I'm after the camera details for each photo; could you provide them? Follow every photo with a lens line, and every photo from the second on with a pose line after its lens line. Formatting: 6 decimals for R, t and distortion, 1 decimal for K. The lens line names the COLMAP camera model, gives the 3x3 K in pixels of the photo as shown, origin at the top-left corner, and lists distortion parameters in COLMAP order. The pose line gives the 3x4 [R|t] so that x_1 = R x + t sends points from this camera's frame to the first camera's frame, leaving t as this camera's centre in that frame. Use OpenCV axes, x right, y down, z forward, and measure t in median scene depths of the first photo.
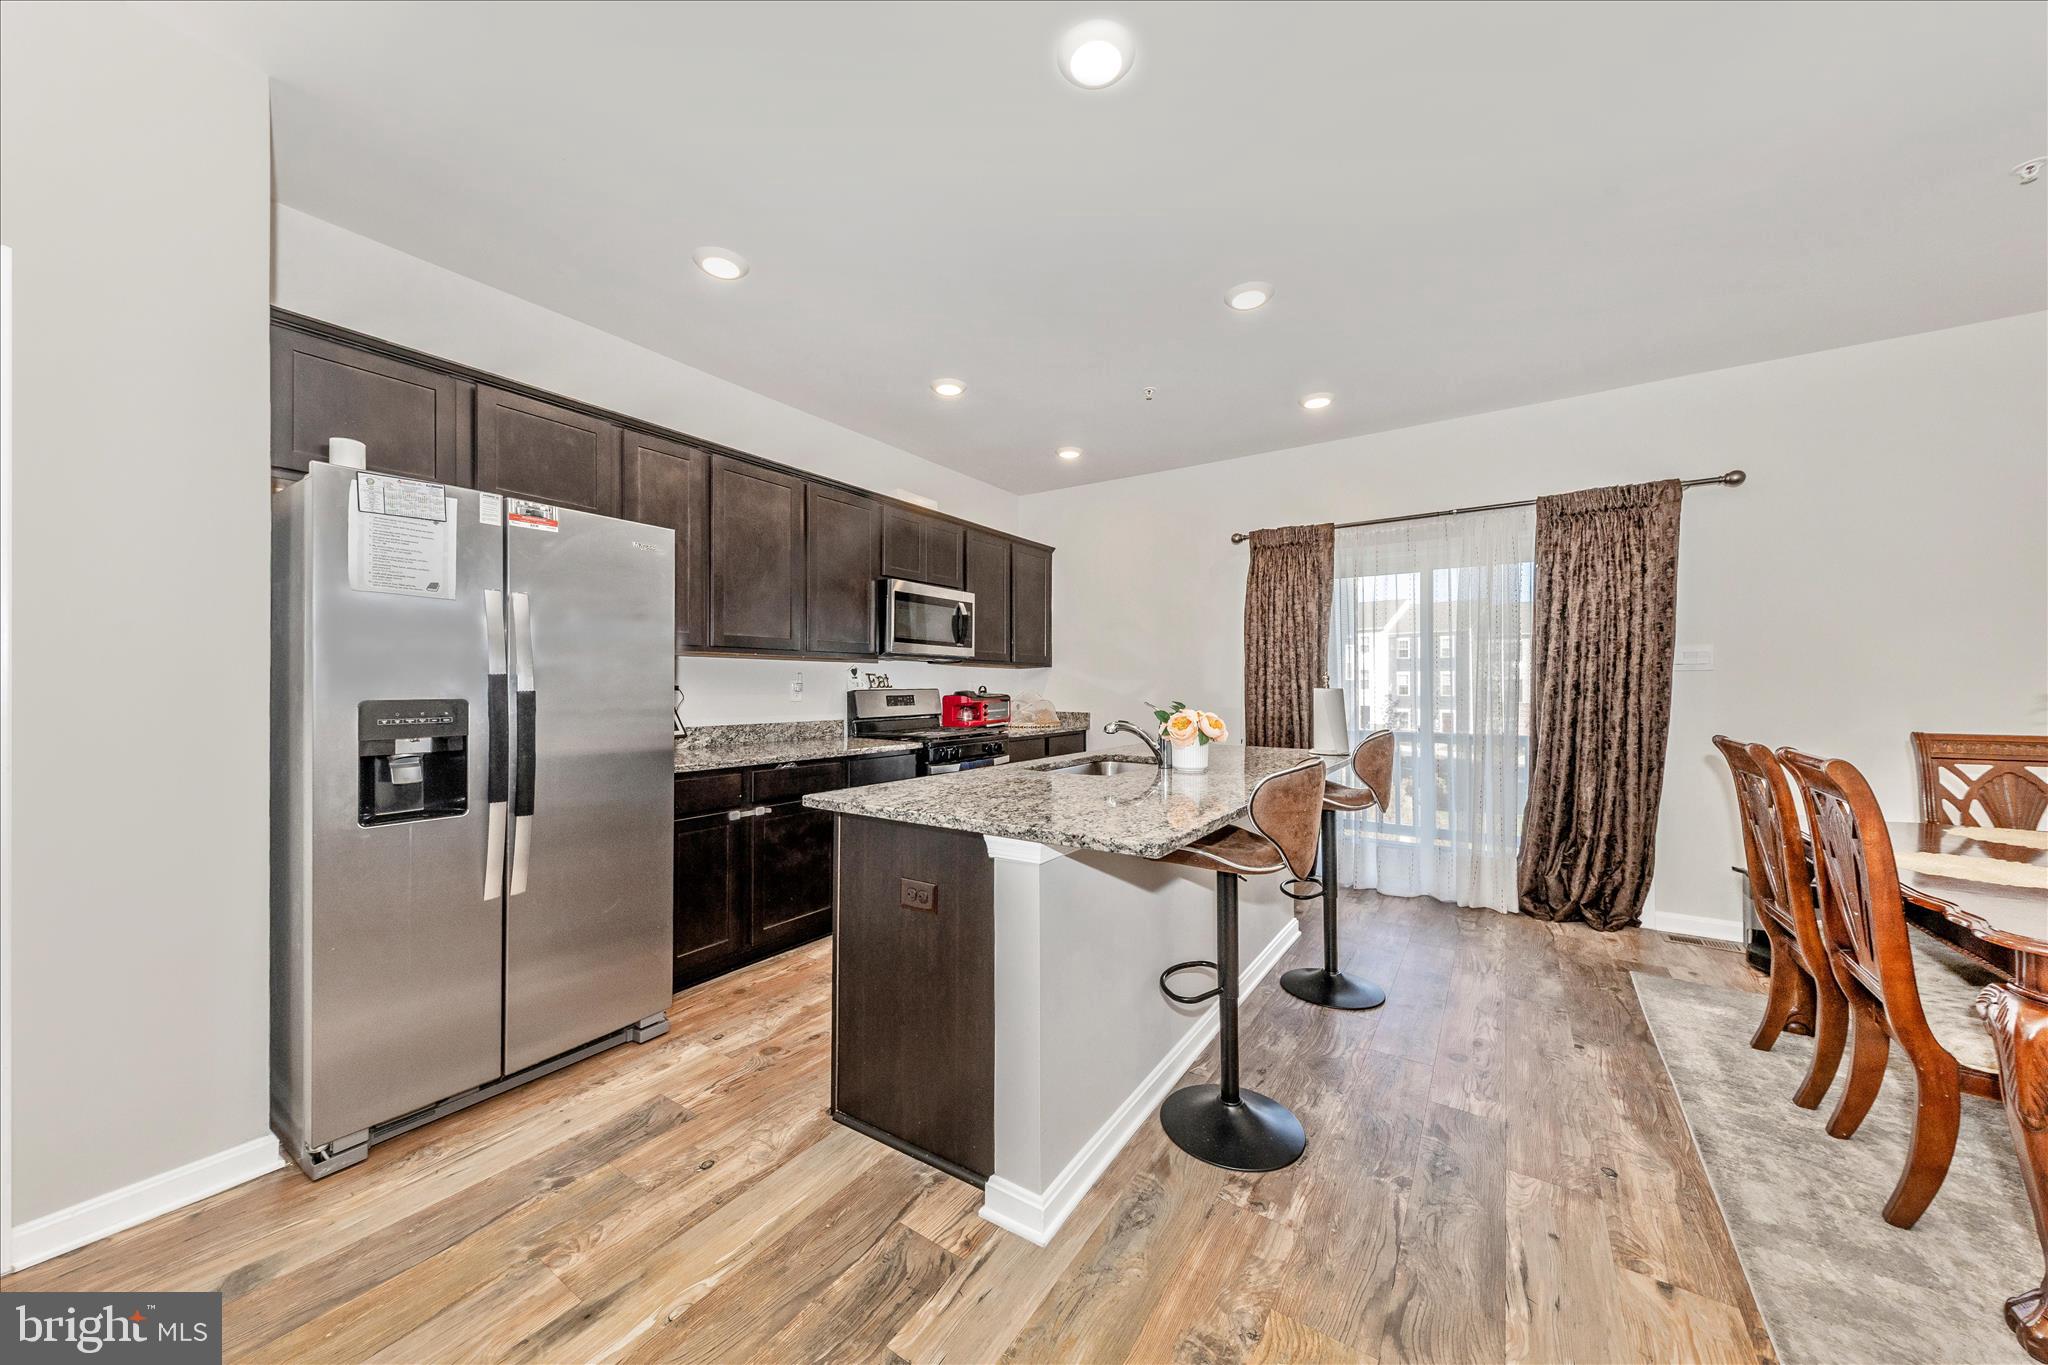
lens RADIAL K [[710.7, 0, 1026.4], [0, 710.7, 675.3], [0, 0, 1]] dist [0.008599, -0.002065]
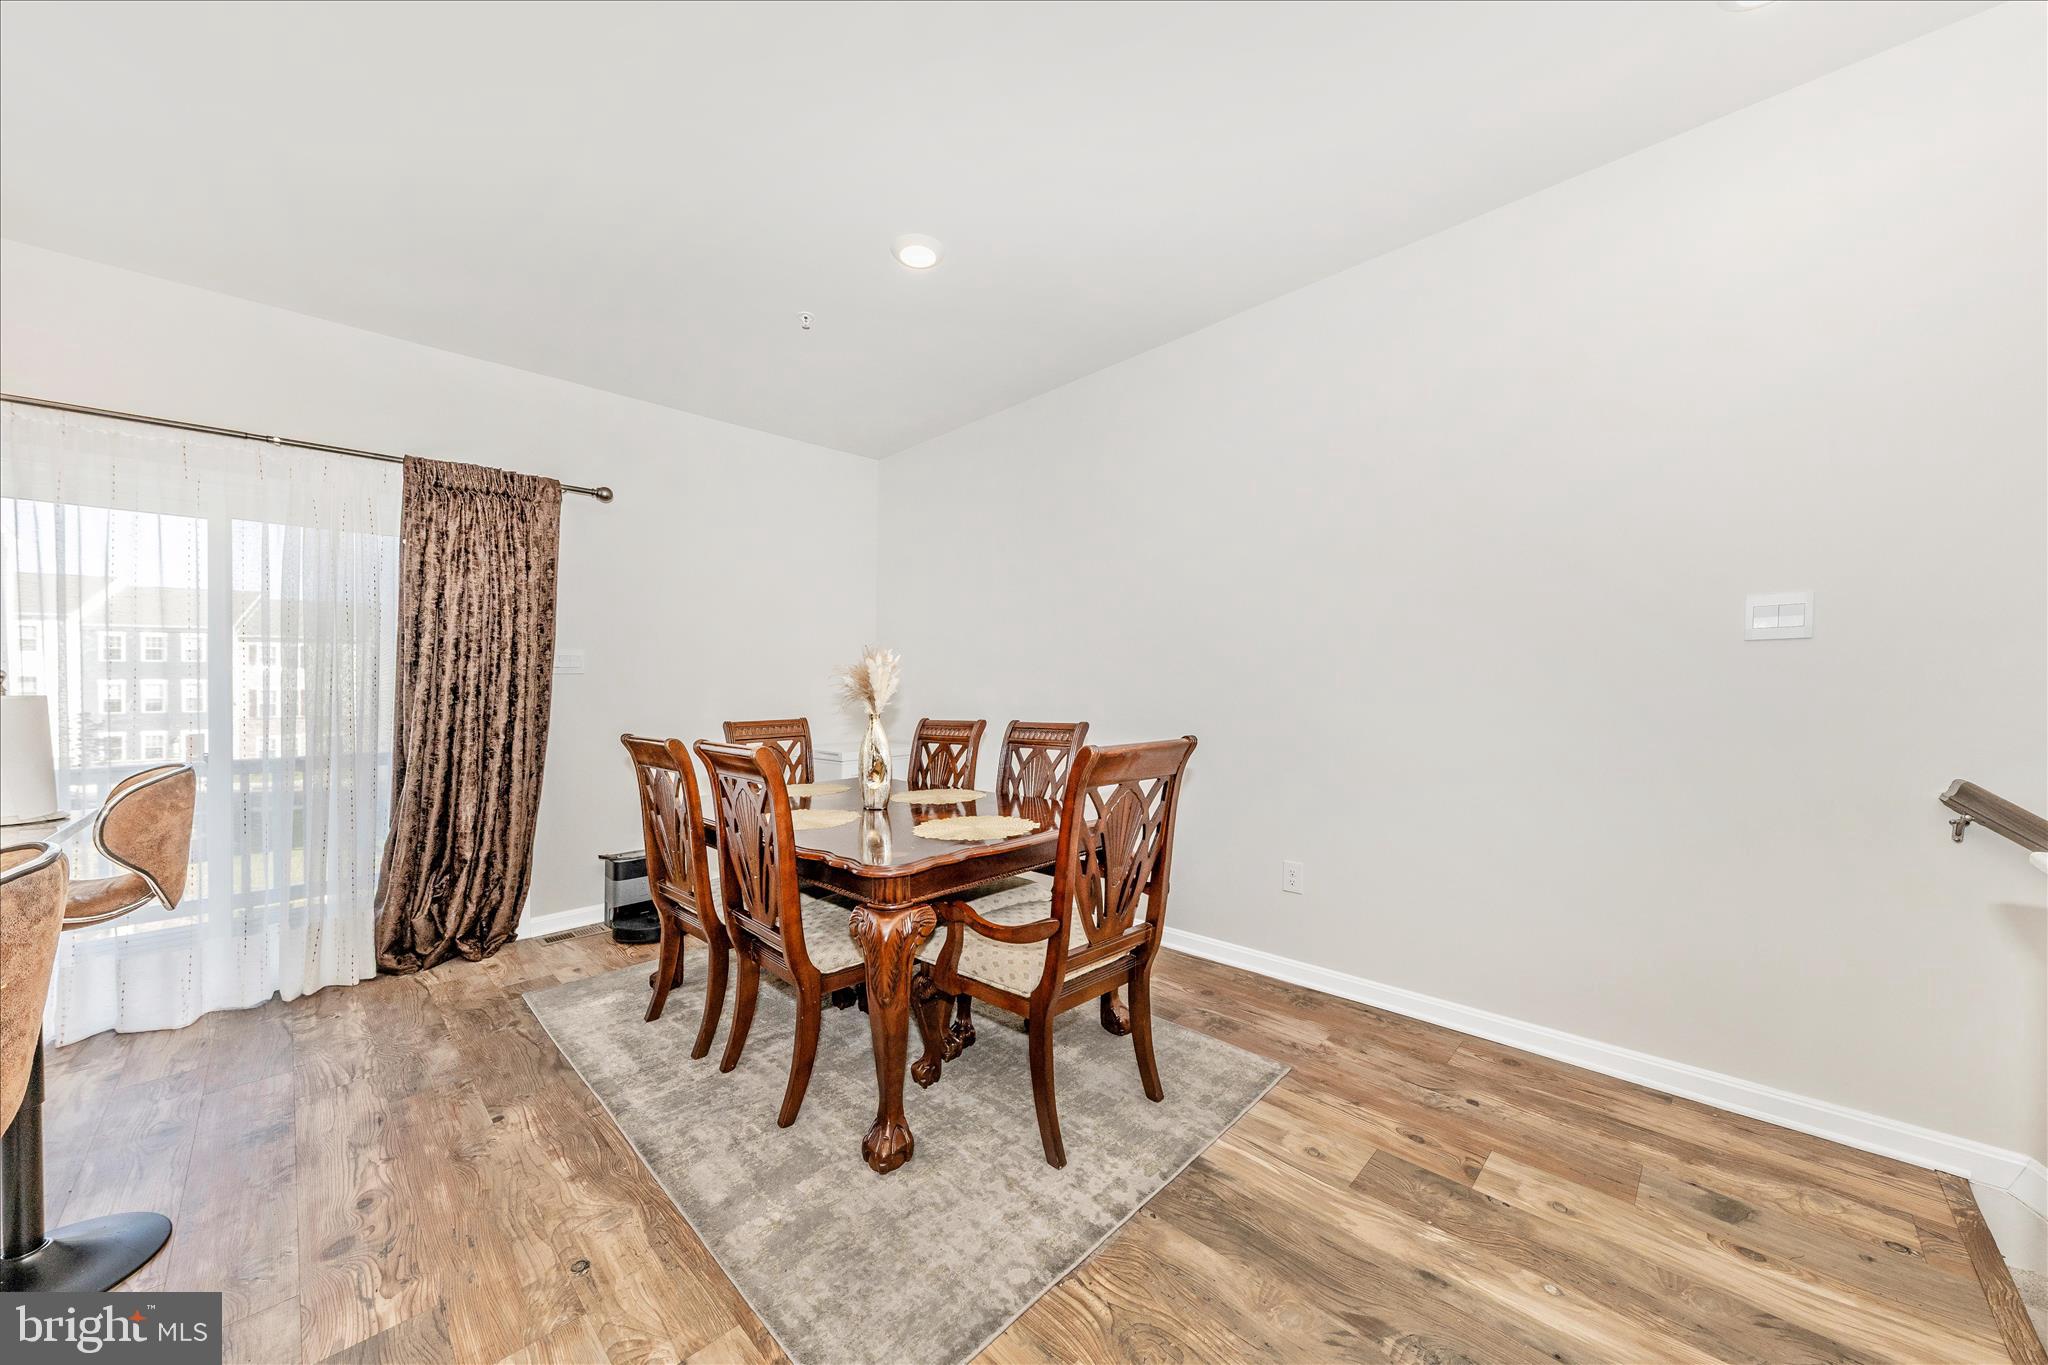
lens RADIAL K [[710.7, 0, 1023.8], [0, 710.7, 689.8], [0, 0, 1]] dist [0.008599, -0.002065]
pose [[0.182882, -0.009258, 0.983091, 0.054303], [0.001960, 0.999957, 0.009052, 0.010190], [-0.983133, 0.000271, 0.182893, 0.189382]]
